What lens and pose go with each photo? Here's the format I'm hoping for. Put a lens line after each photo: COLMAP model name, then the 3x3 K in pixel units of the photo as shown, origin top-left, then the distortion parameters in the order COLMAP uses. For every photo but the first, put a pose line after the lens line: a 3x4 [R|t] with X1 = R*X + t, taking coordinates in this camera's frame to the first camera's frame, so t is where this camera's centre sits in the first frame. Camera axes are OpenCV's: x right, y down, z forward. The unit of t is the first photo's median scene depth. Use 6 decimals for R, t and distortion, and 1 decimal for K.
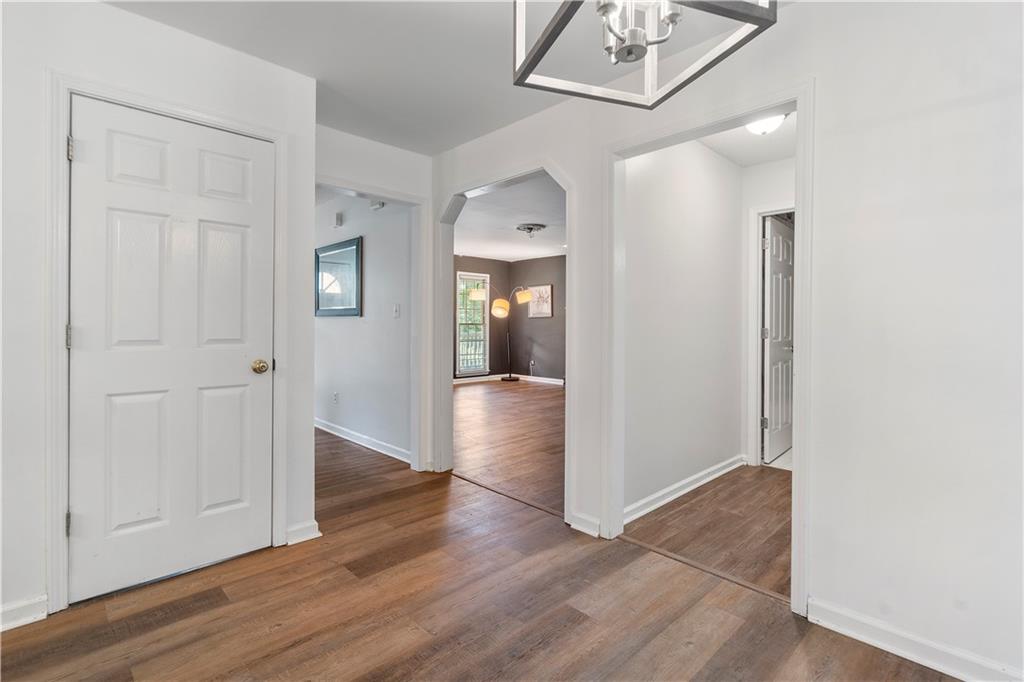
lens RADIAL K [[469.9, 0, 511.0], [0, 469.9, 330.6], [0, 0, 1]] dist [-0.004007, 0.002019]
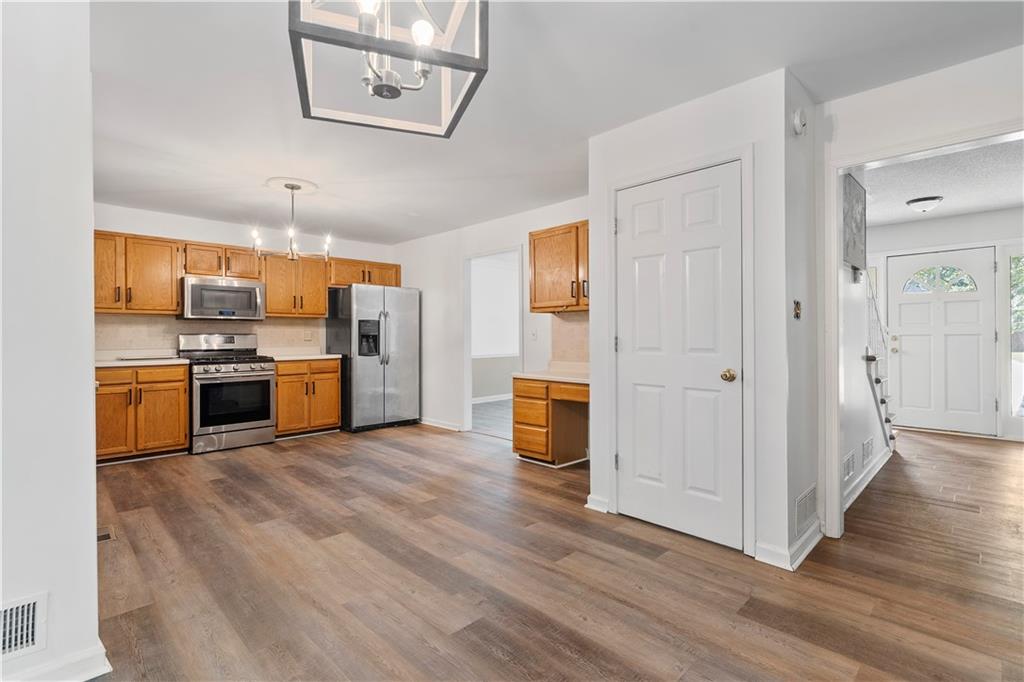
lens RADIAL K [[469.9, 0, 512.0], [0, 469.9, 338.7], [0, 0, 1]] dist [-0.004007, 0.002019]
pose [[0.040131, 0.003137, -0.999190, 0.584461], [-0.008490, 0.999960, 0.002799, -0.005840], [0.999158, 0.008371, 0.040156, 0.530882]]
